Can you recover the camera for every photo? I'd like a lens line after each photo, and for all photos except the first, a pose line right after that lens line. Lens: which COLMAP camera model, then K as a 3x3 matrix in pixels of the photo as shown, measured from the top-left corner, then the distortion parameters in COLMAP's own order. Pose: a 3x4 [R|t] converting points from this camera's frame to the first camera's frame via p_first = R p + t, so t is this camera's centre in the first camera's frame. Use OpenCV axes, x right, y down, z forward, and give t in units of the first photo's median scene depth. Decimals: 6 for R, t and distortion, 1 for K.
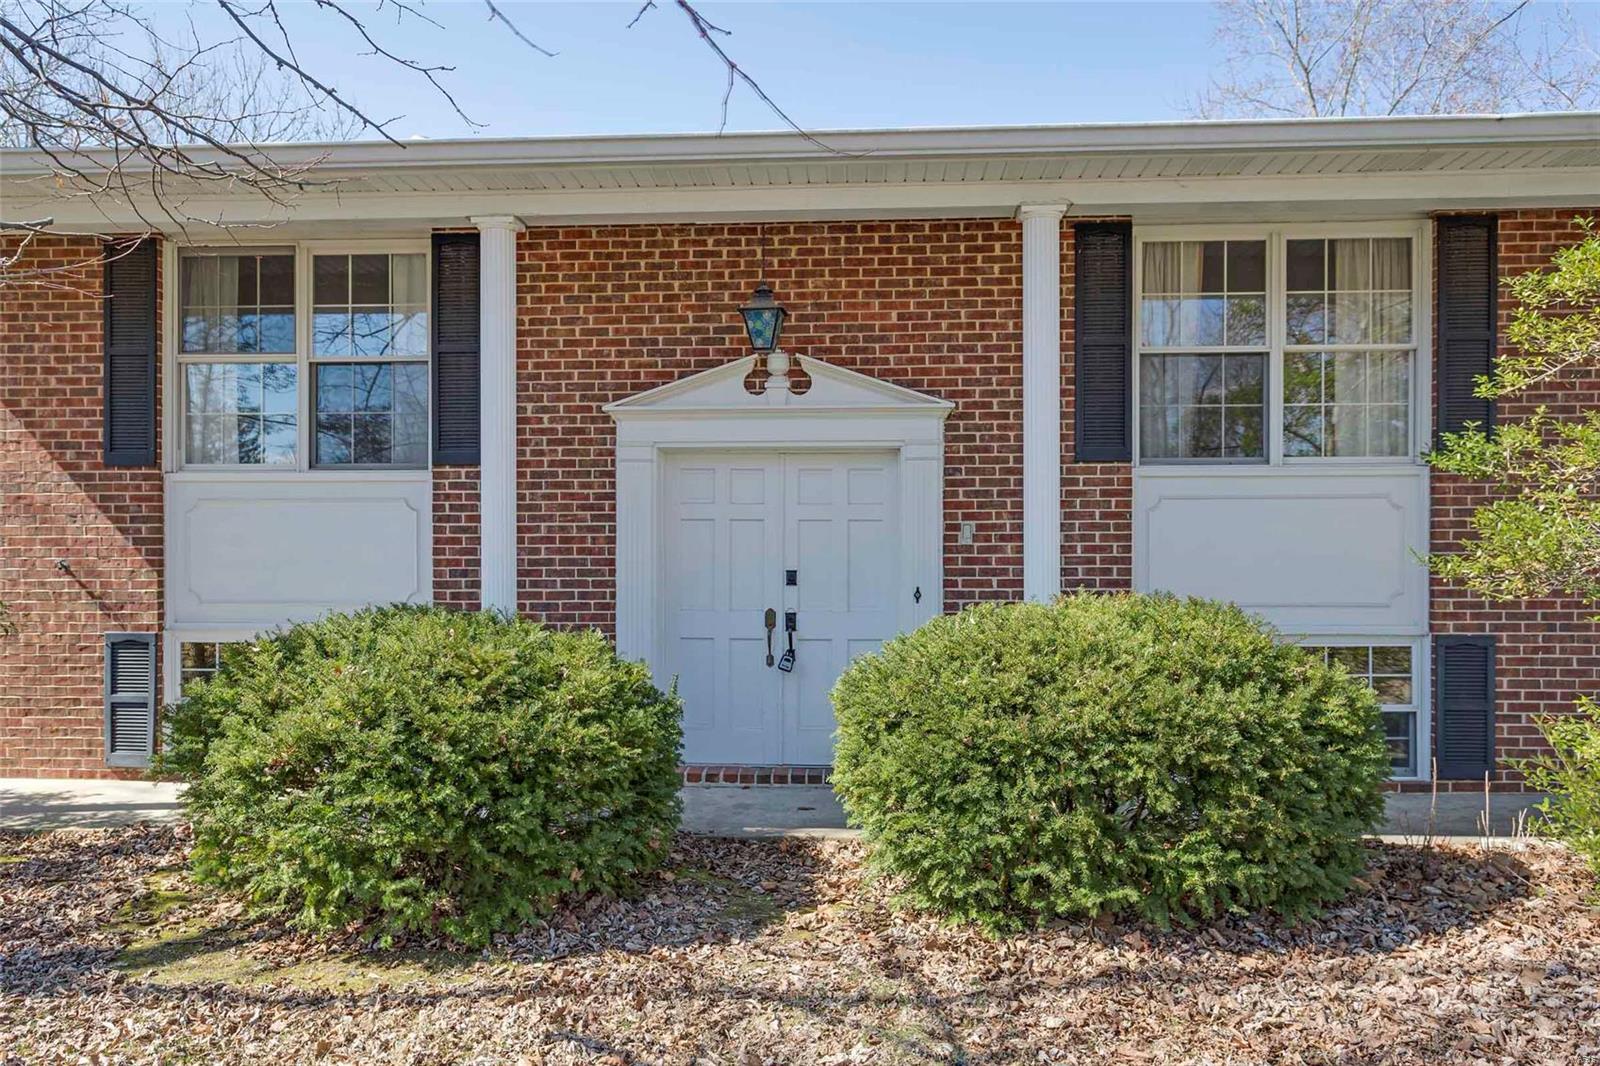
lens RADIAL K [[1184.7, 0, 792.8], [0, 1184.7, 549.4], [0, 0, 1]] dist [0.007734, -0.002141]
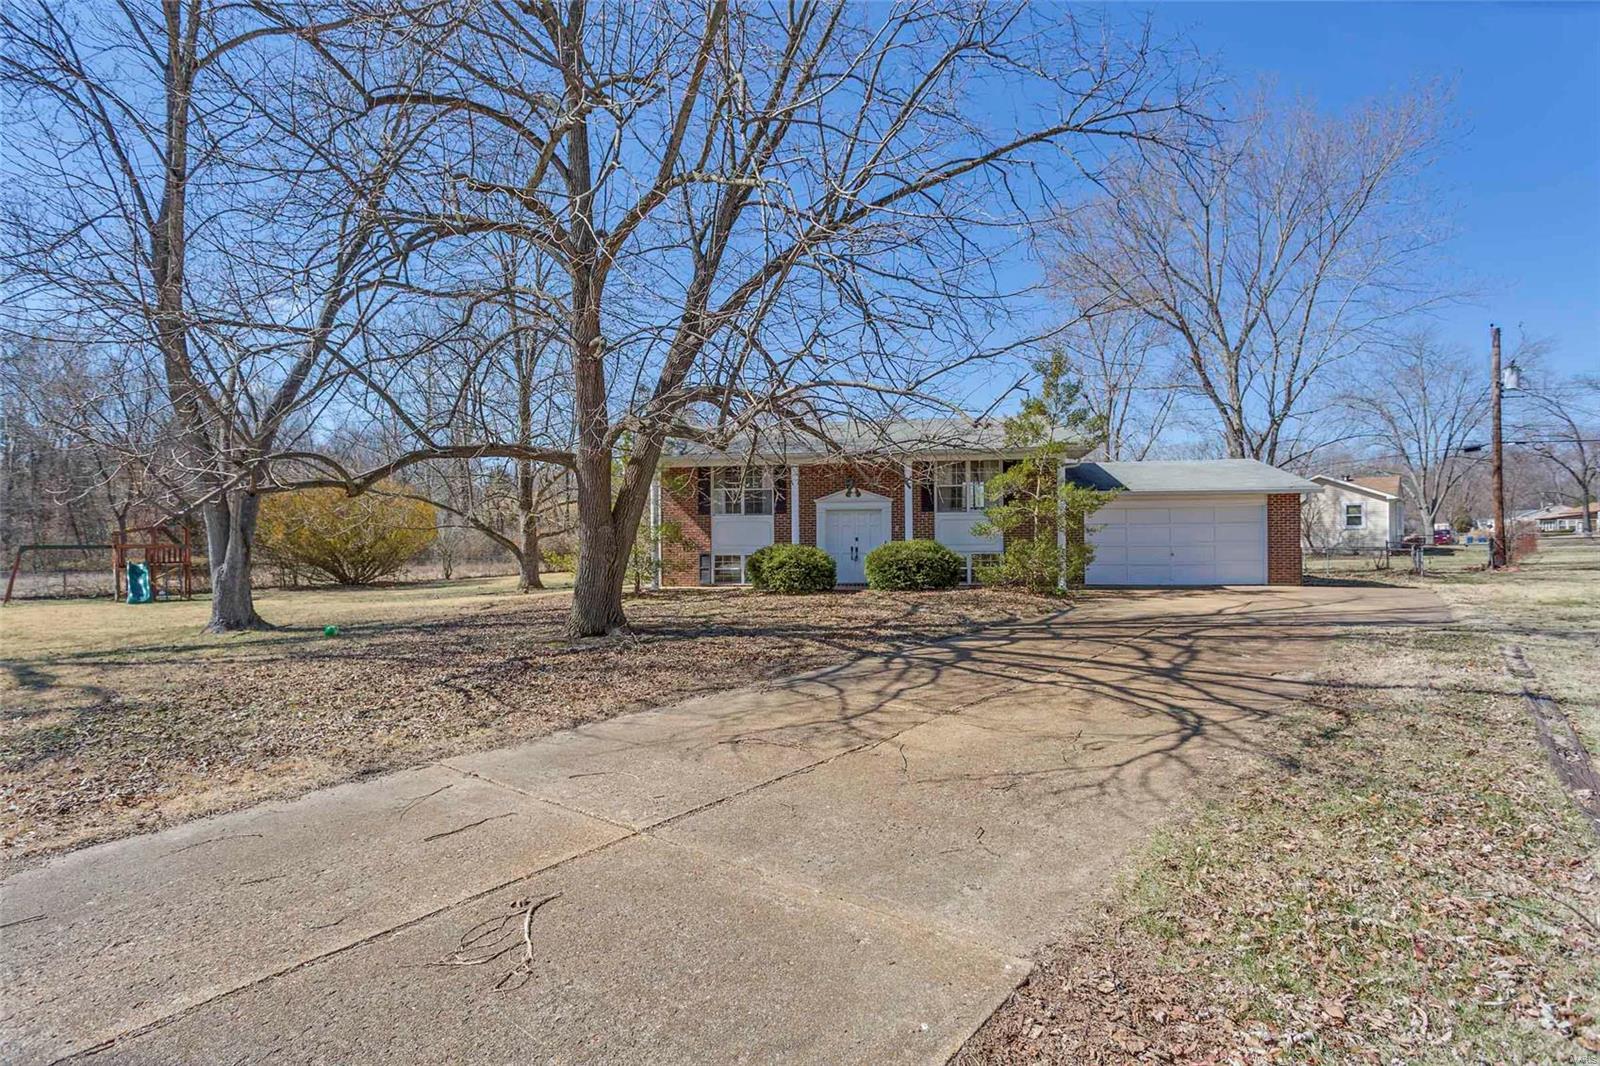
lens RADIAL K [[772.8, 0, 803.7], [0, 772.8, 564.3], [0, 0, 1]] dist [0.000818, -0.000139]
pose [[0.997733, -0.004962, -0.067113, -0.004881], [0.006860, 0.999582, 0.028087, 0.035505], [0.066945, -0.028484, 0.997350, -1.859280]]
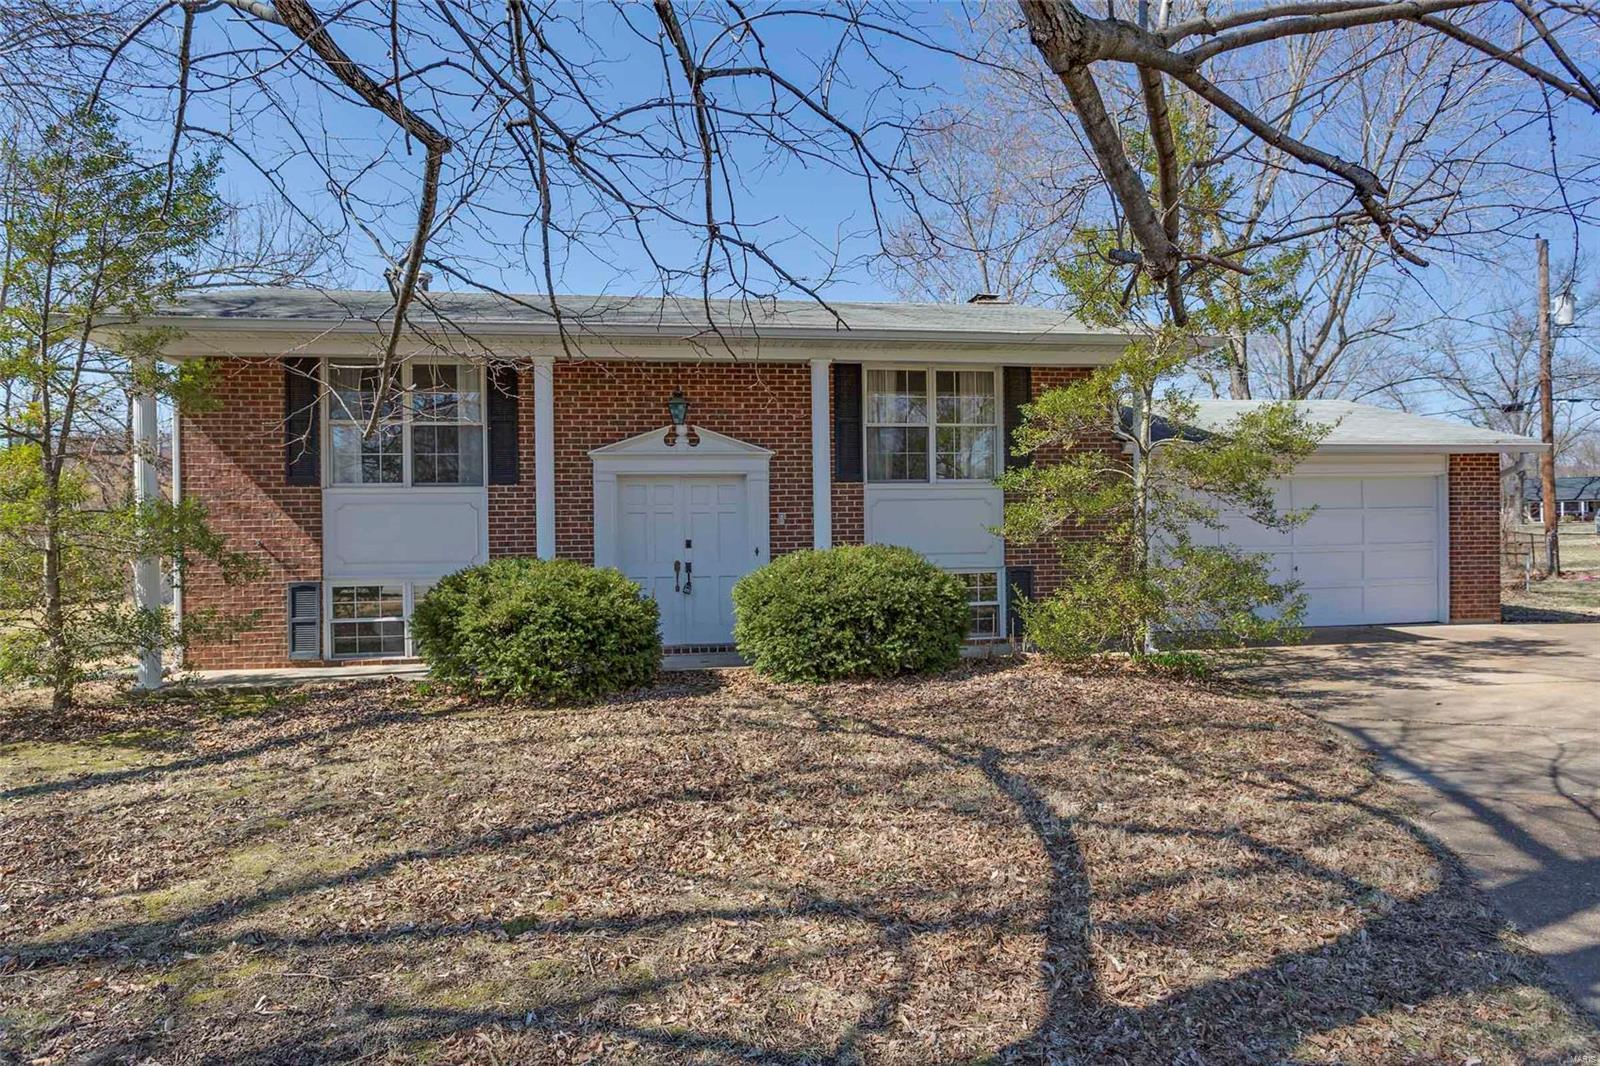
lens RADIAL K [[962.0, 0, 800.0], [0, 962.0, 533.0], [0, 0, 1]] dist [-0.001278, 0.000331]
pose [[0.976089, -0.012875, 0.216991, -0.162972], [0.013773, 0.999902, -0.002624, 0.013576], [-0.216936, 0.005550, 0.976170, -0.530896]]
